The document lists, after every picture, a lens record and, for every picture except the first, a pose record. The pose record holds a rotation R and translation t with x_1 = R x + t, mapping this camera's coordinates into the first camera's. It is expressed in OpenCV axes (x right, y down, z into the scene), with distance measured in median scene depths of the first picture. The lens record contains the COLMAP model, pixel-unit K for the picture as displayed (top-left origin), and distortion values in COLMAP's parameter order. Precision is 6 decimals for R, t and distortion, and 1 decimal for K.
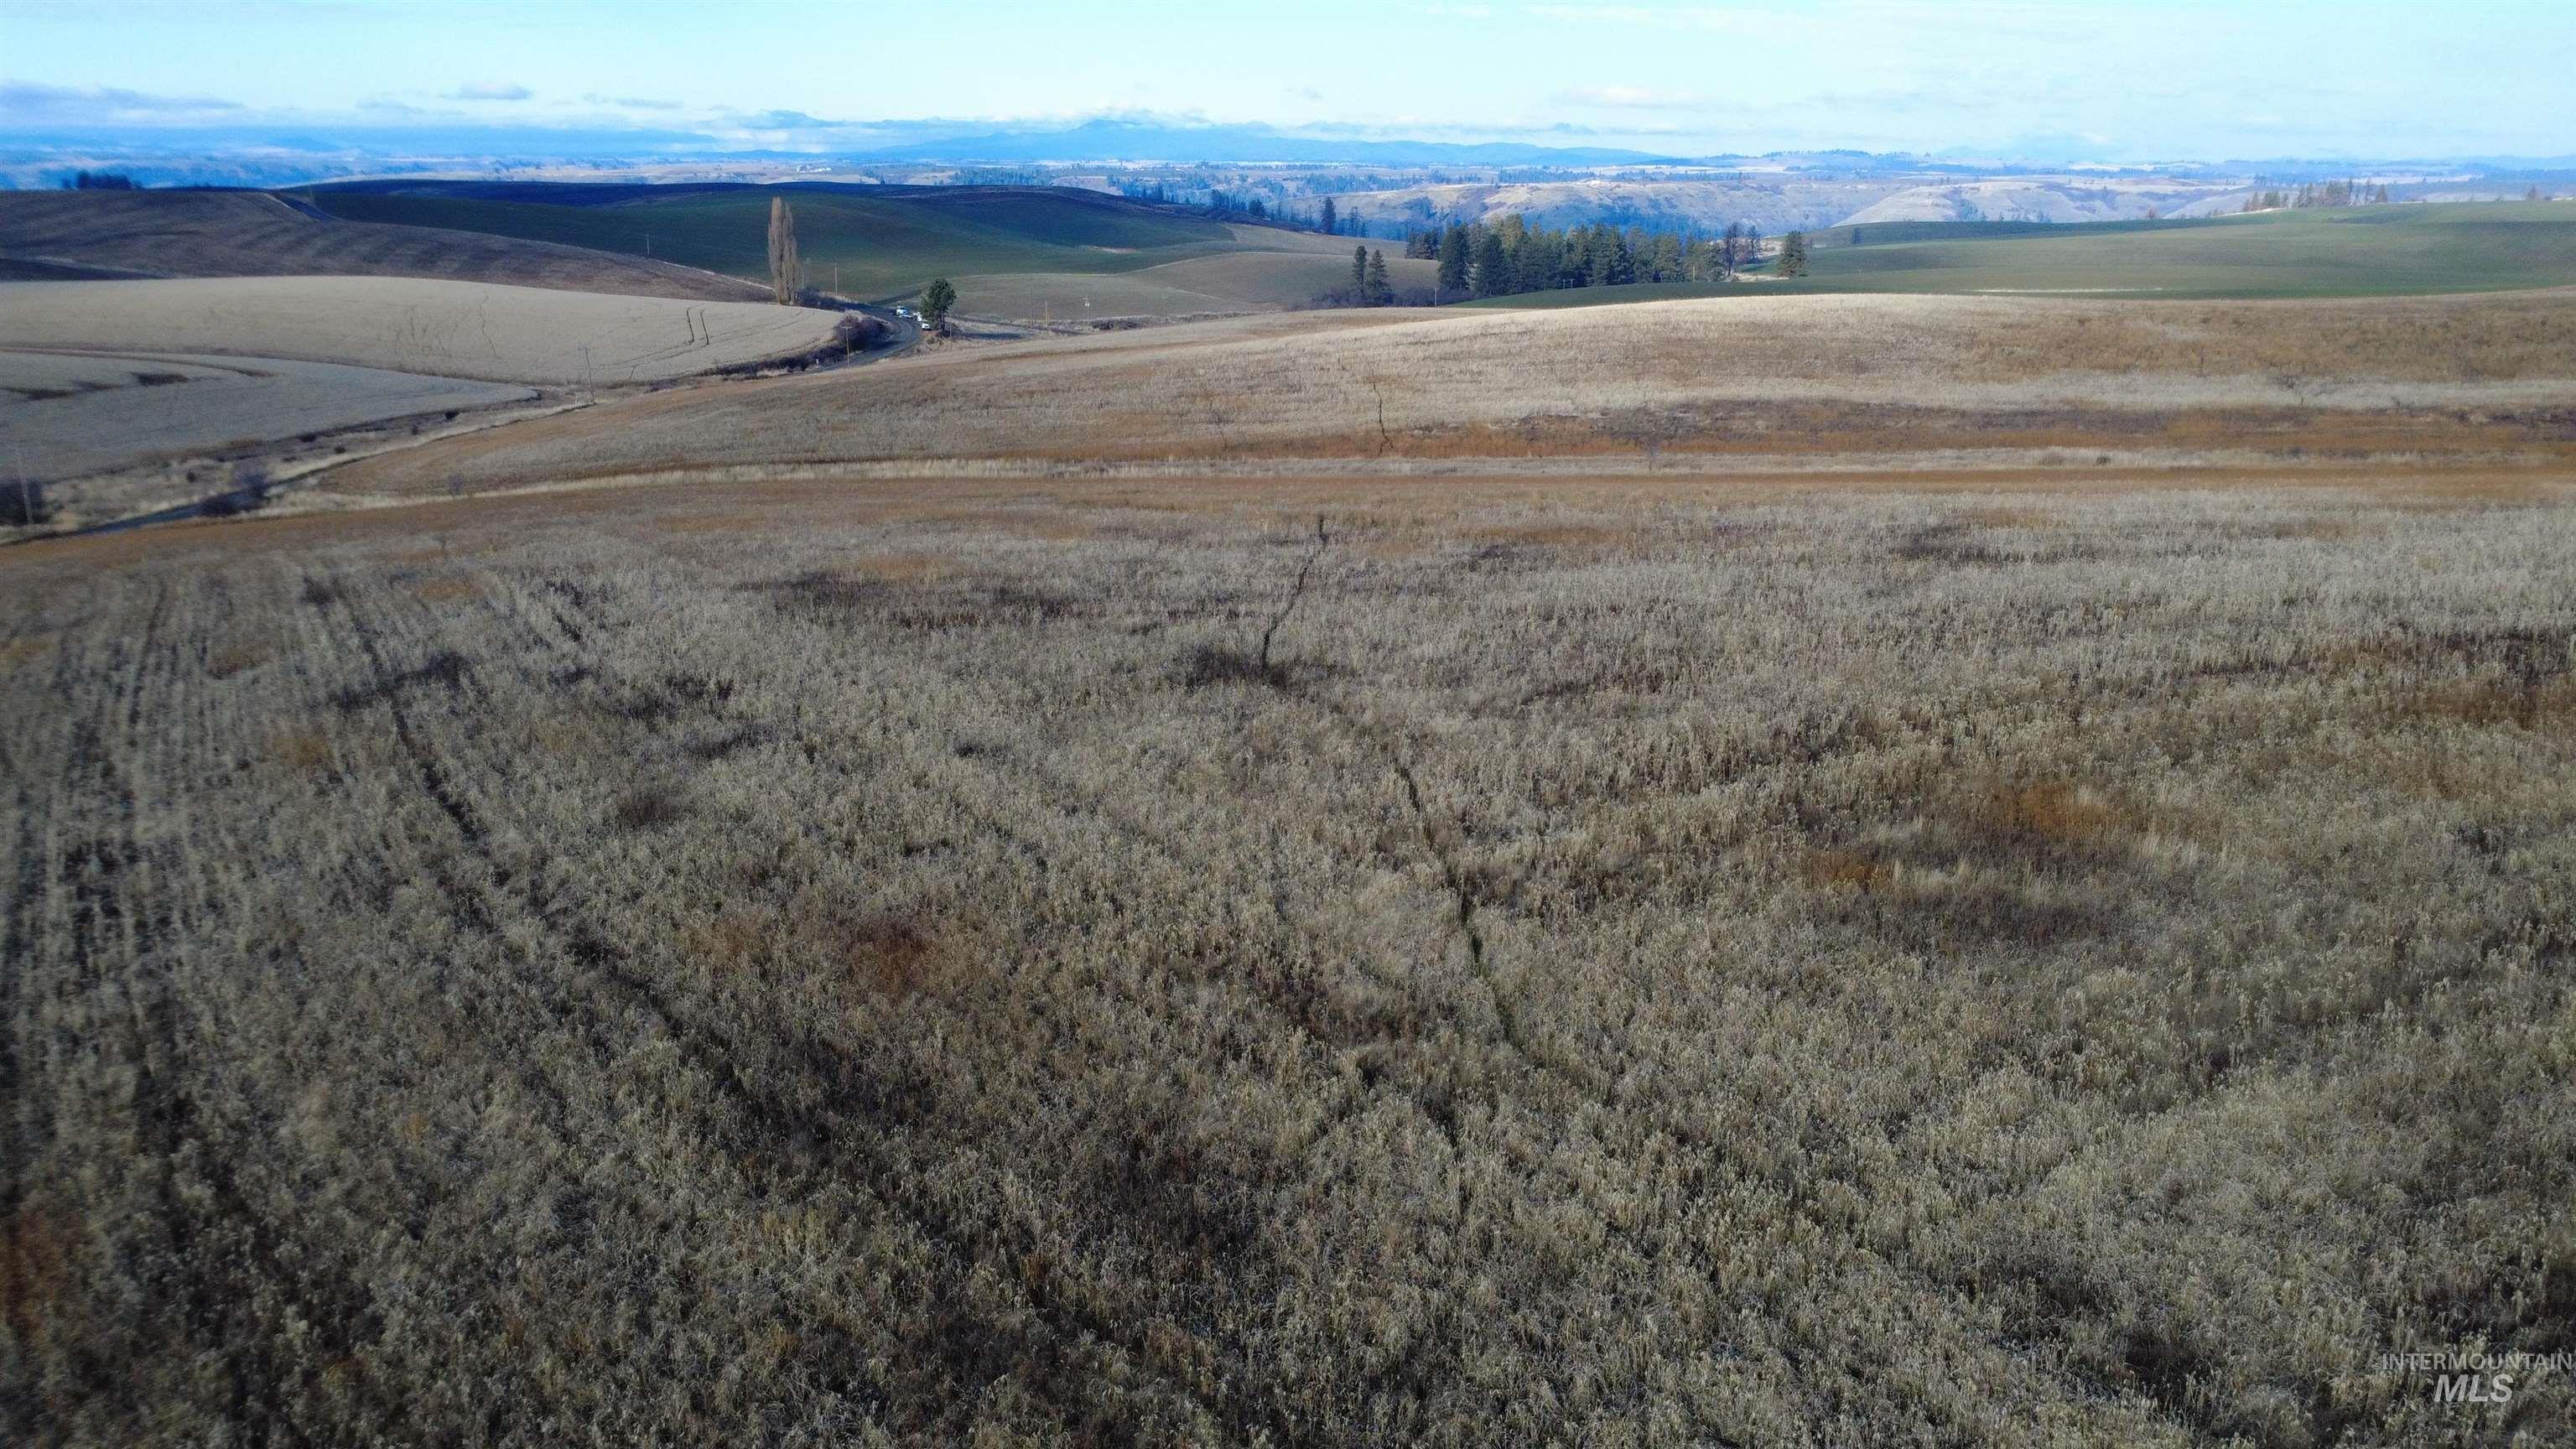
lens RADIAL K [[1929.1, 0, 1288.0], [0, 1929.1, 724.5], [0, 0, 1]] dist [0.005608, -0.003961]
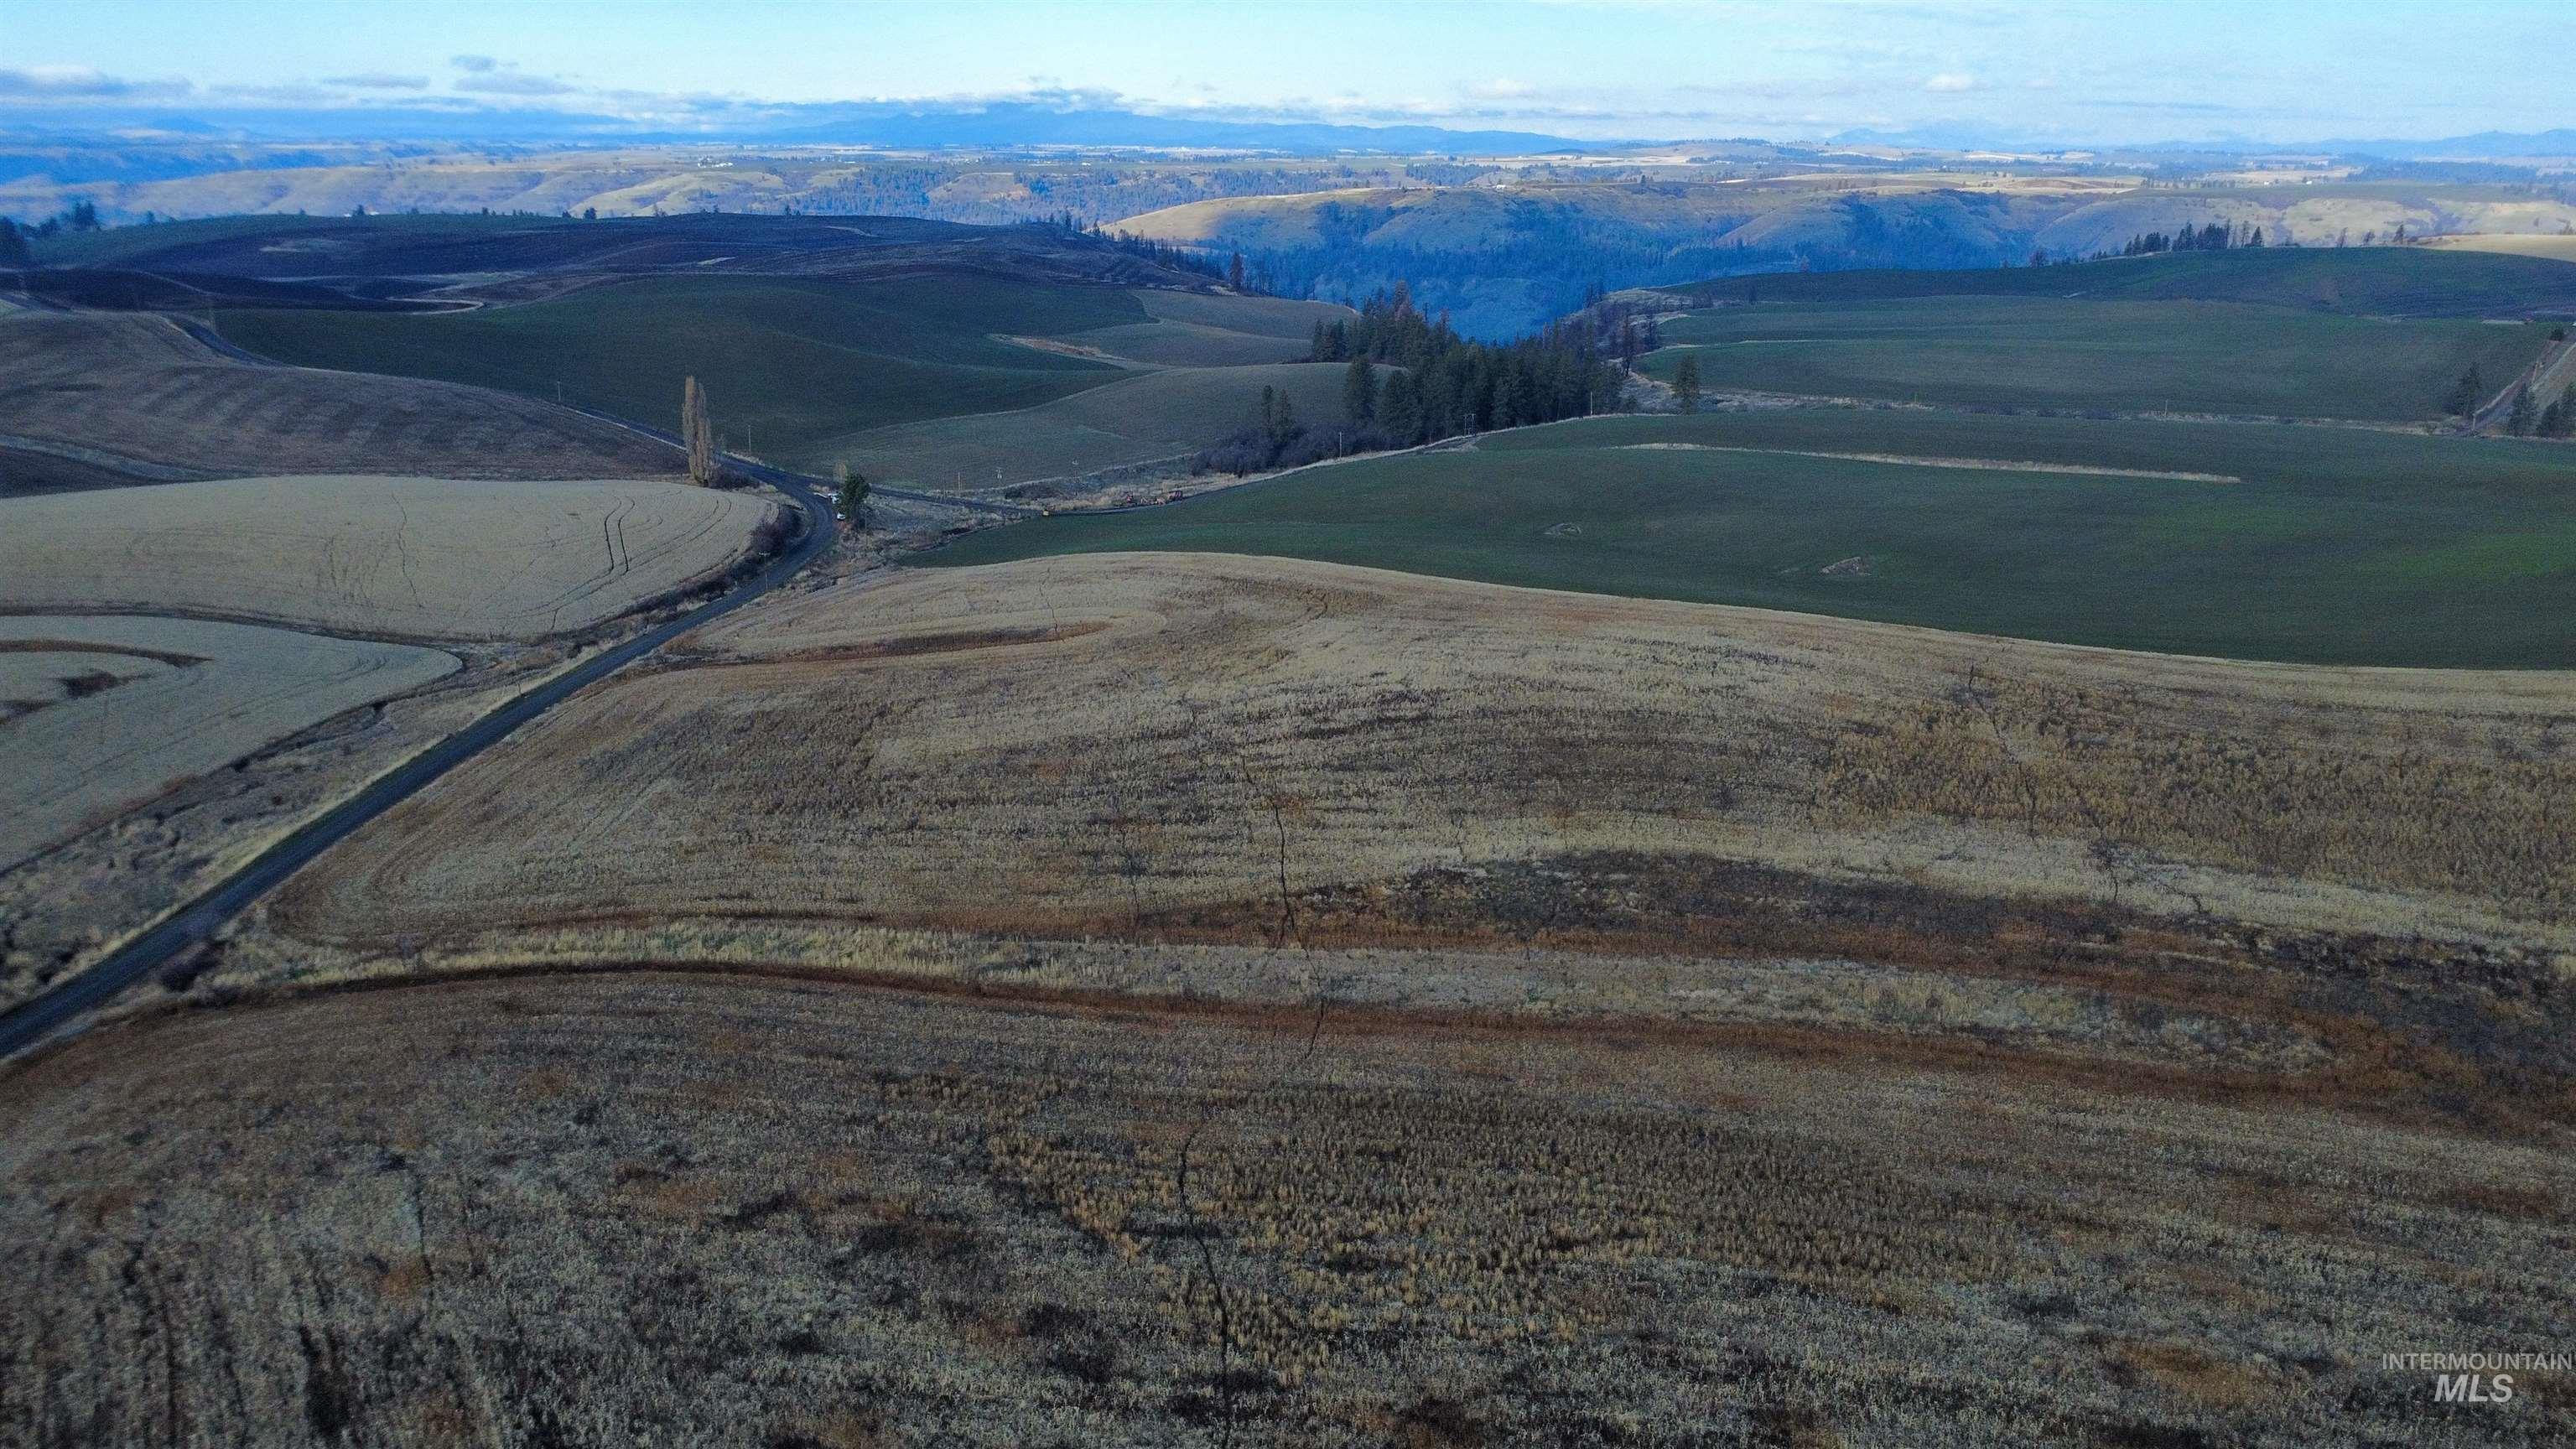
lens RADIAL K [[1929.1, 0, 1288.0], [0, 1929.1, 724.5], [0, 0, 1]] dist [0.005608, -0.003961]
pose [[0.998951, -0.013342, 0.043798, 0.004808], [0.012833, 0.999847, 0.011877, -0.246347], [-0.043950, -0.011303, 0.998970, -0.069364]]
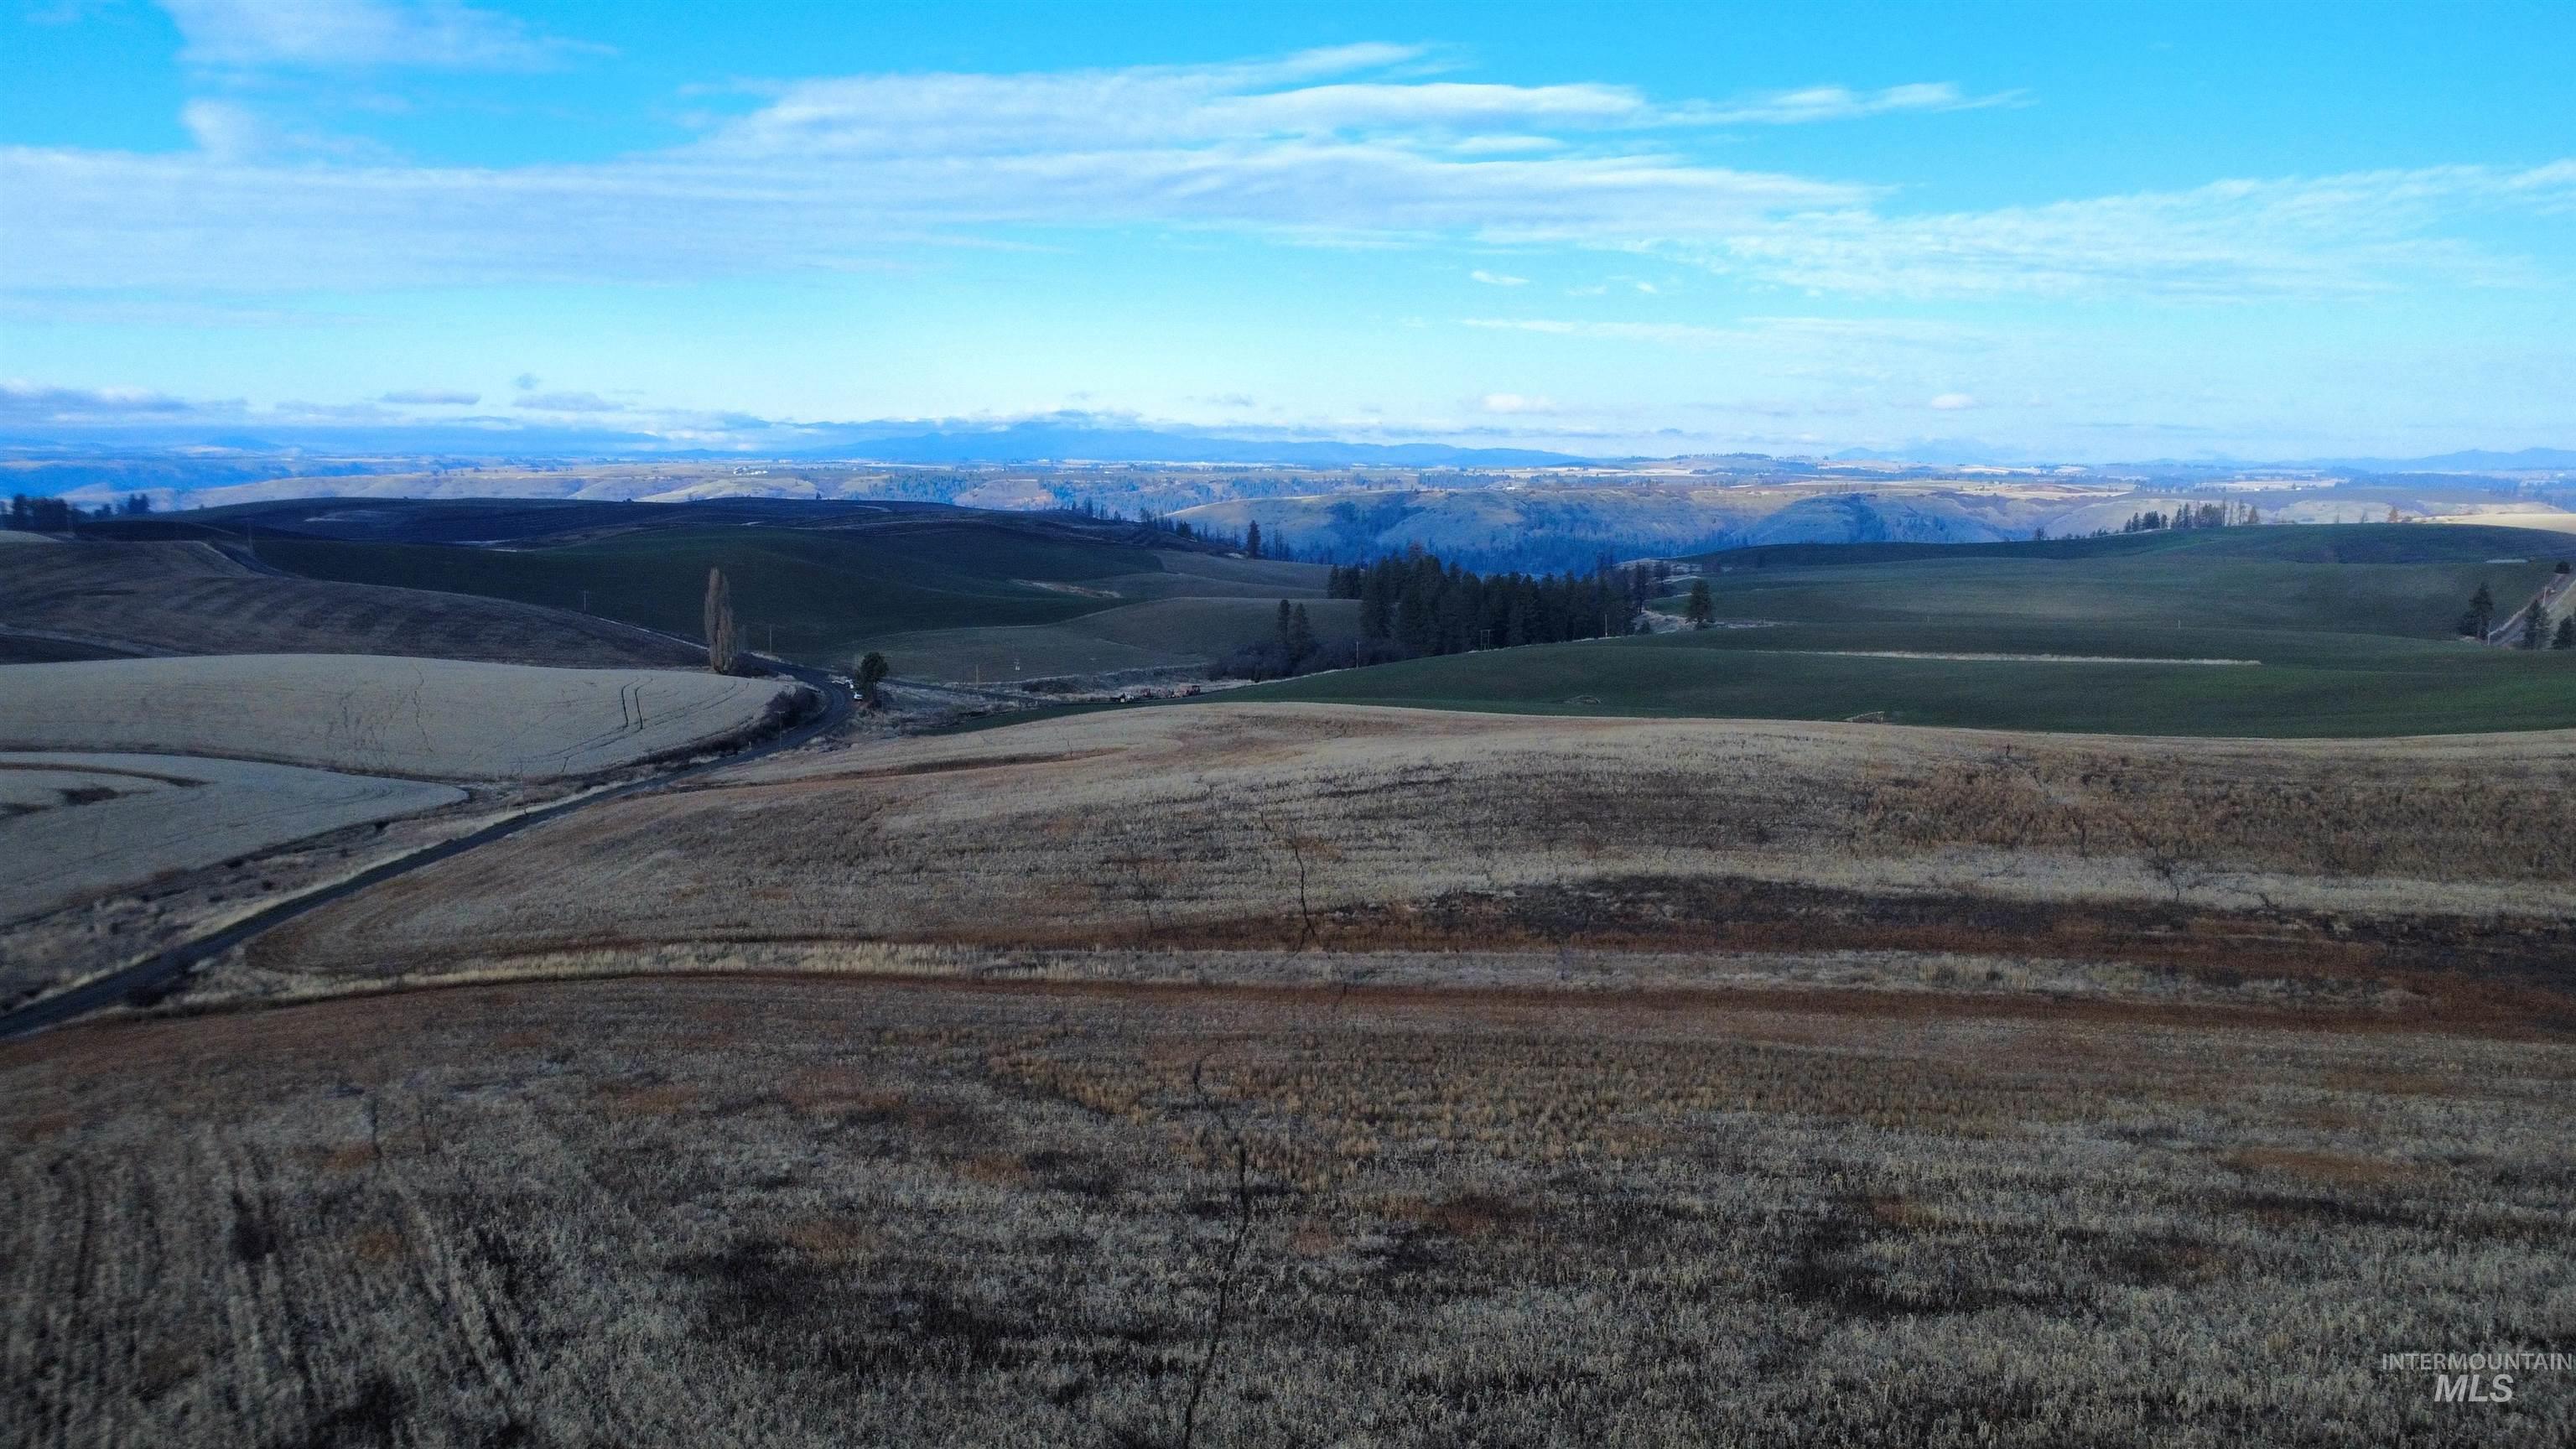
lens RADIAL K [[1929.1, 0, 1288.0], [0, 1929.1, 724.5], [0, 0, 1]] dist [0.005608, -0.003961]
pose [[0.999285, -0.003855, 0.037608, 0.001744], [0.009310, 0.989244, -0.145976, -0.096010], [-0.036641, 0.146222, 0.988573, -0.030072]]
